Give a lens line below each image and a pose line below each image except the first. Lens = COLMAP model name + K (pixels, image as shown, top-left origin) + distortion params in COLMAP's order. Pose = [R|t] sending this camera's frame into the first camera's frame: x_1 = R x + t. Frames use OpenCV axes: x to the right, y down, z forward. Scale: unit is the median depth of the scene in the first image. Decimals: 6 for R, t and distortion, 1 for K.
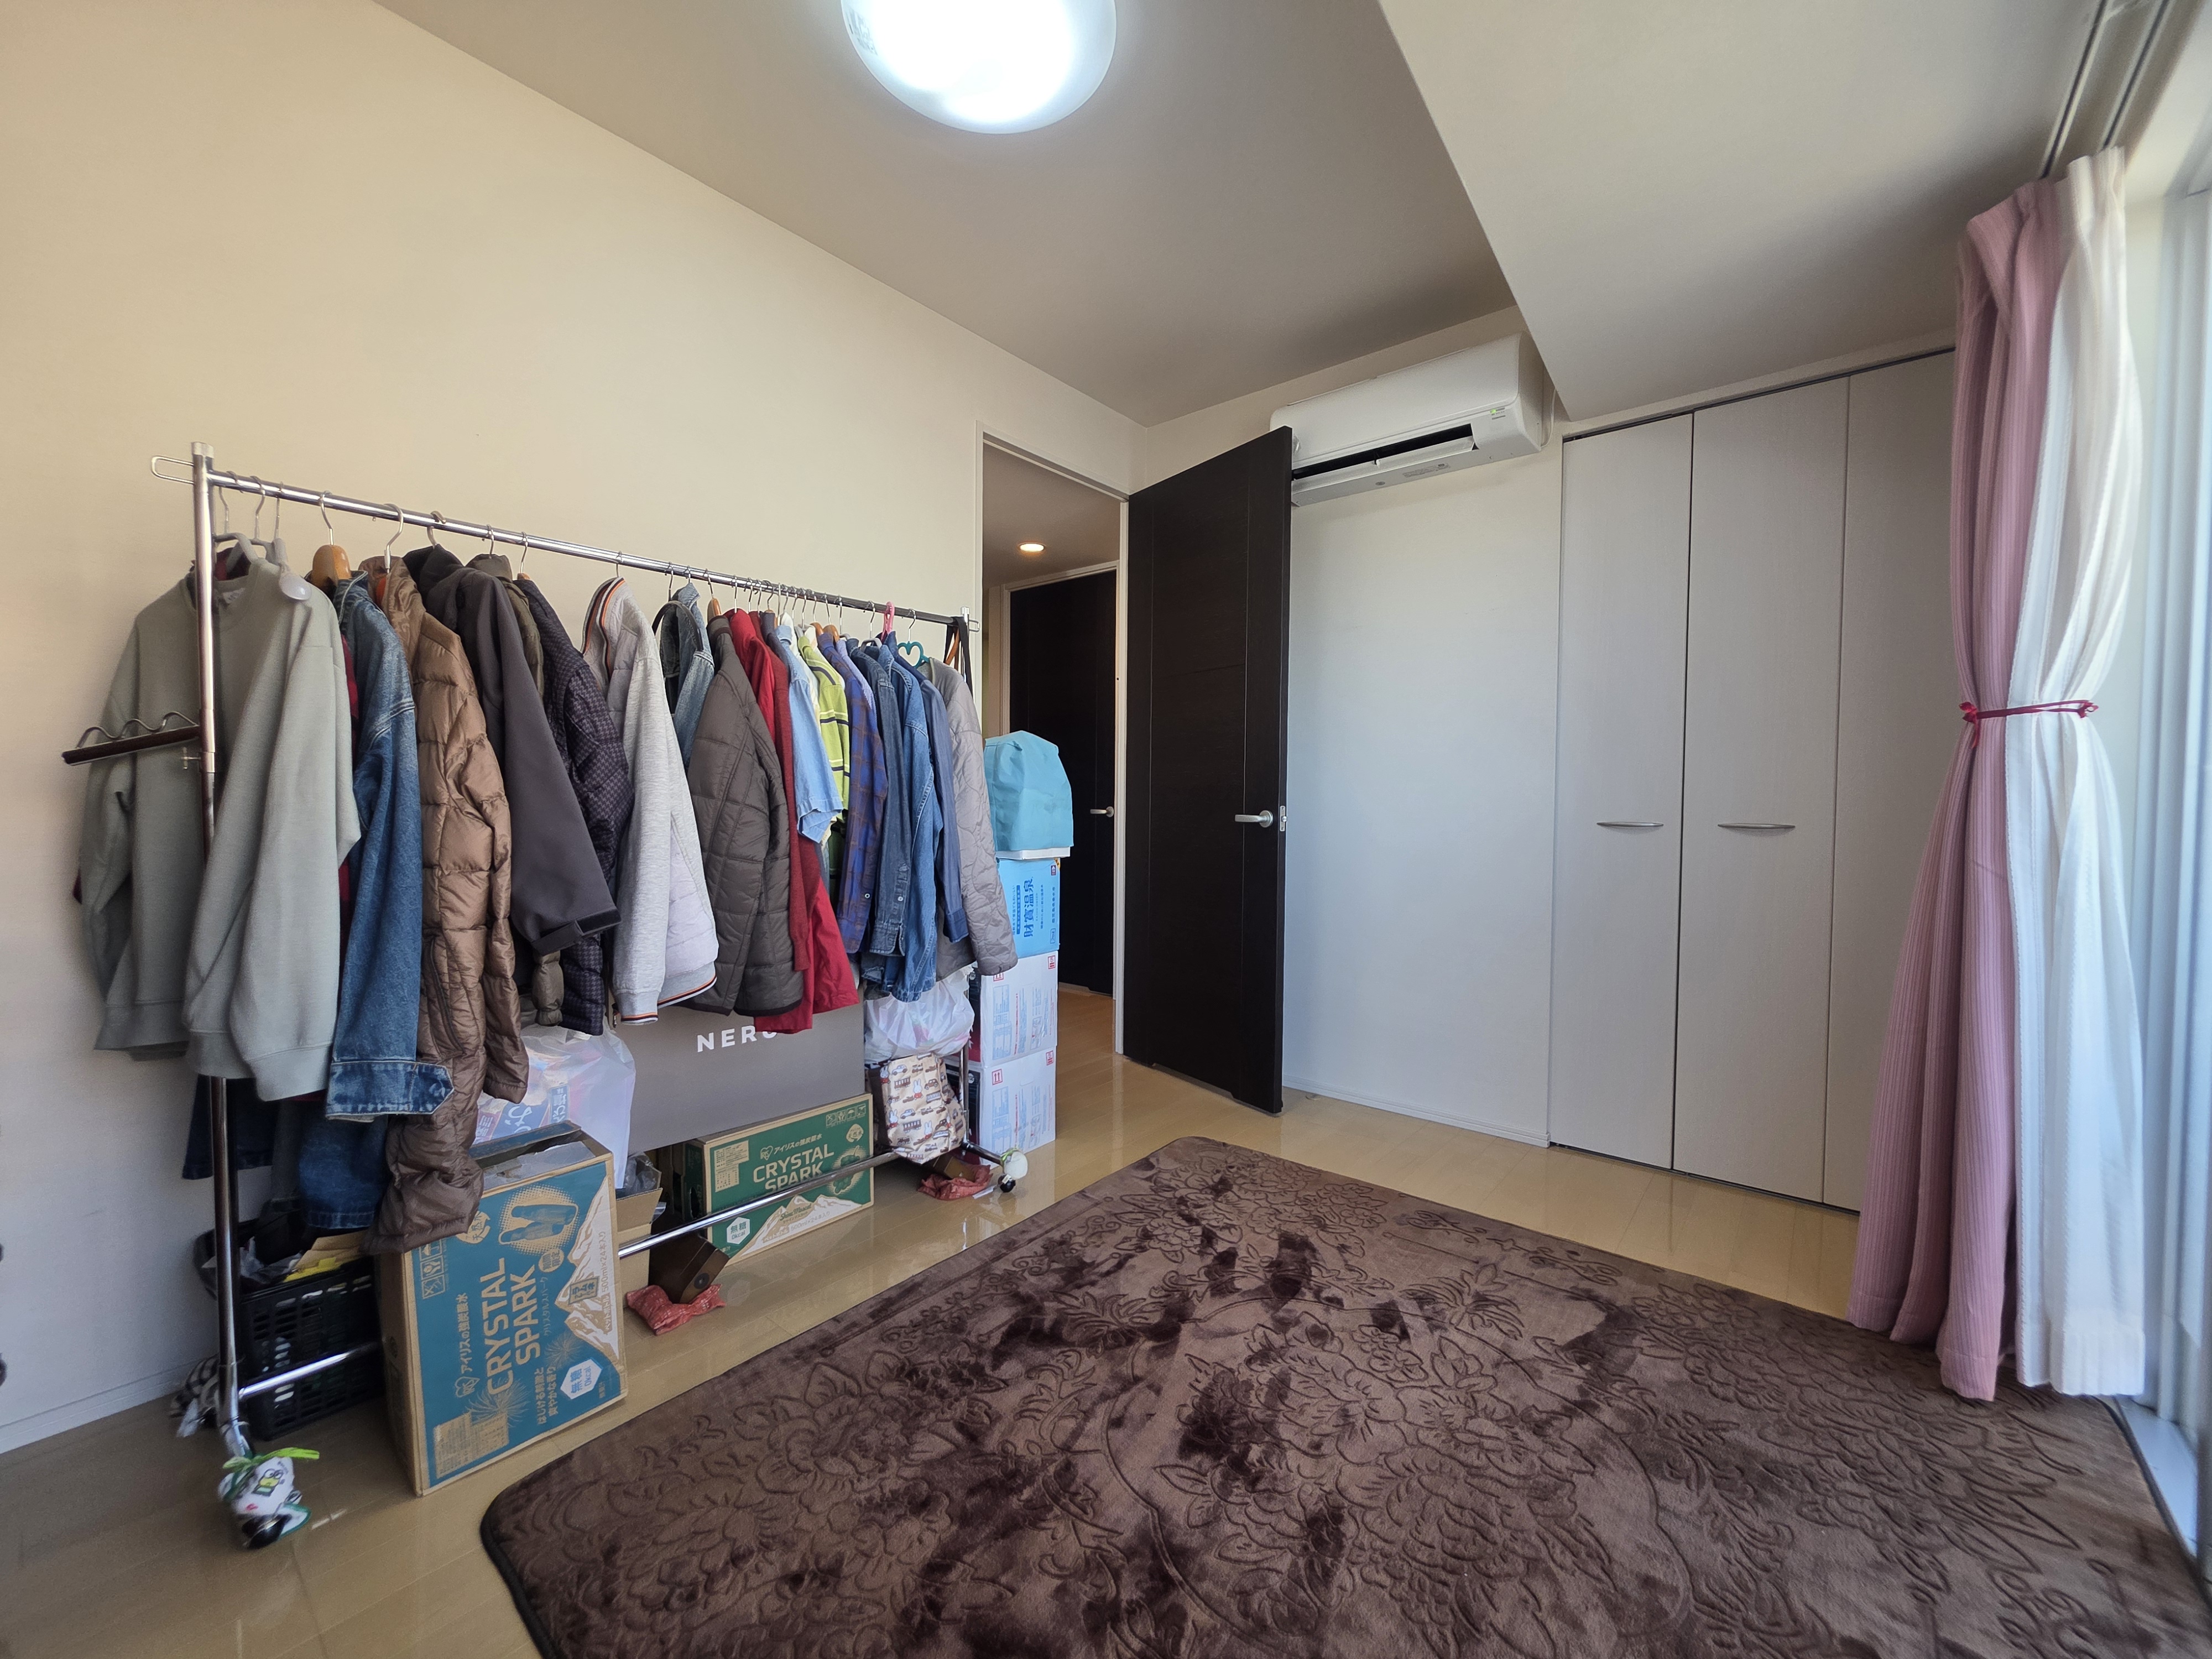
lens RADIAL K [[886.1, 0, 1106.0], [0, 886.1, 829.5], [0, 0, 1]] dist [0.001004, -0.000138]
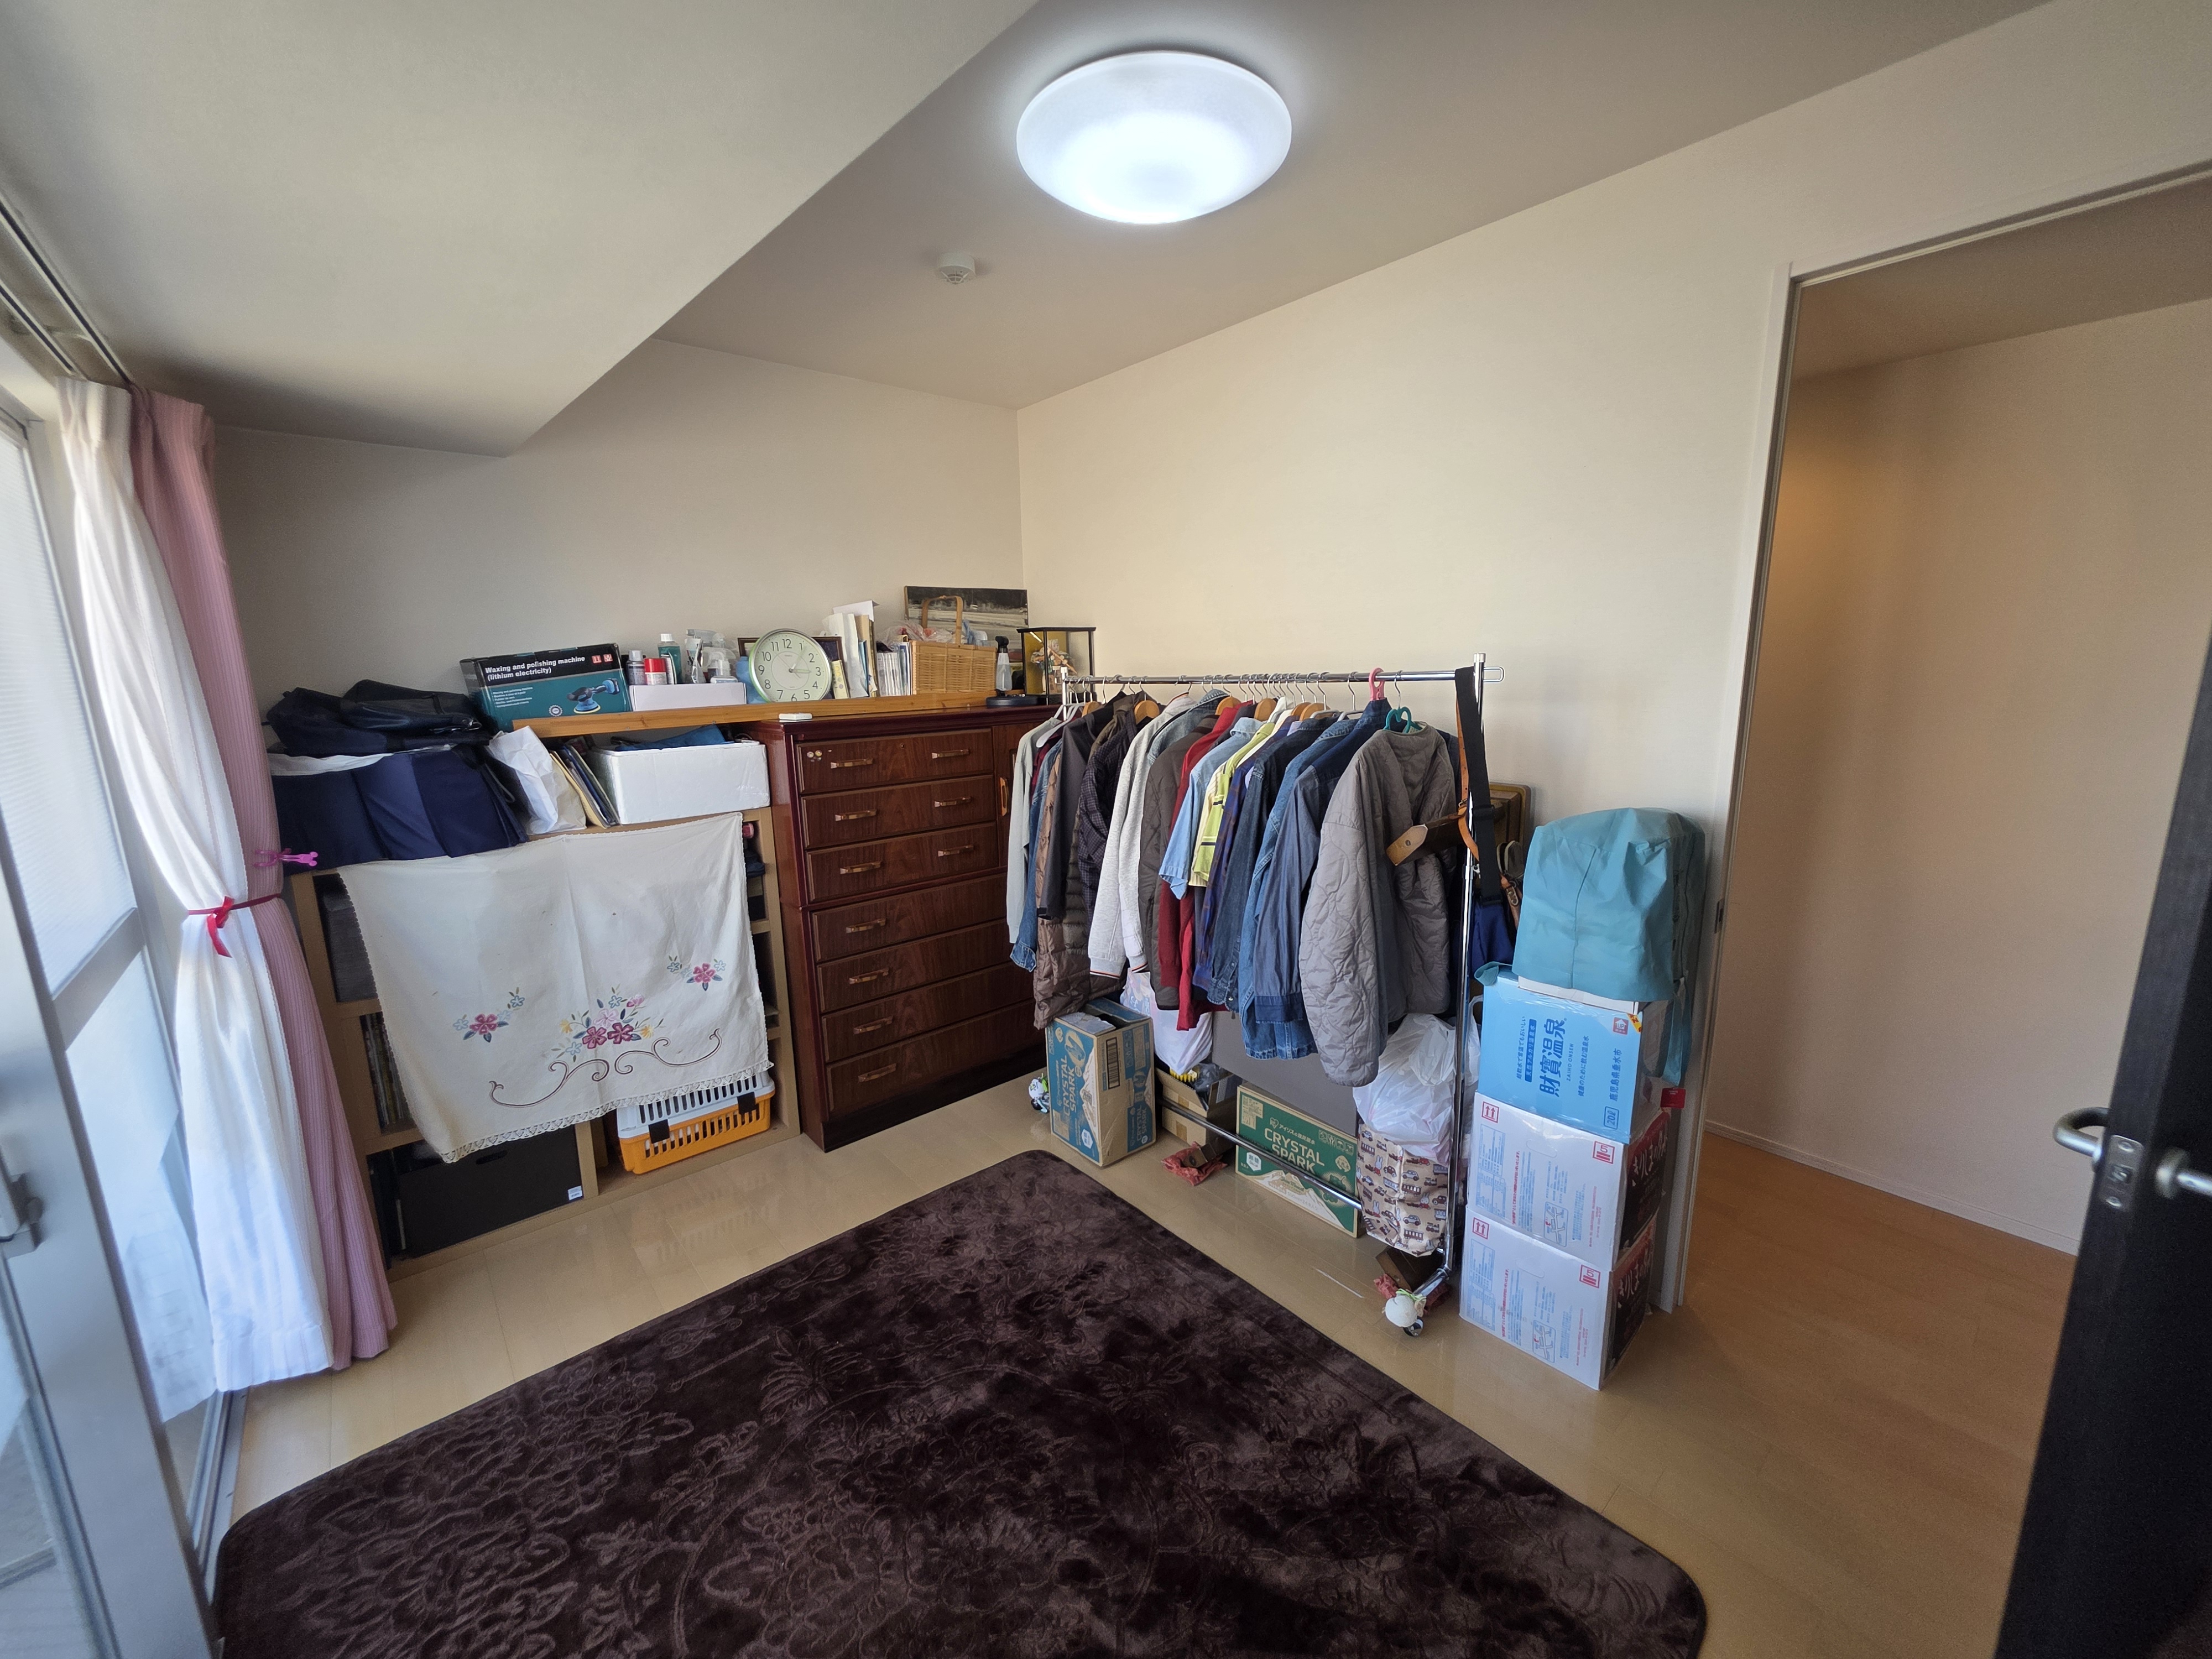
lens RADIAL K [[886.1, 0, 1106.0], [0, 886.1, 829.5], [0, 0, 1]] dist [0.001004, -0.000138]
pose [[-0.175117, 0.183737, -0.967251, 0.774898], [-0.009410, 0.982075, 0.188257, -0.273246], [0.984503, 0.042069, -0.170249, 0.915277]]
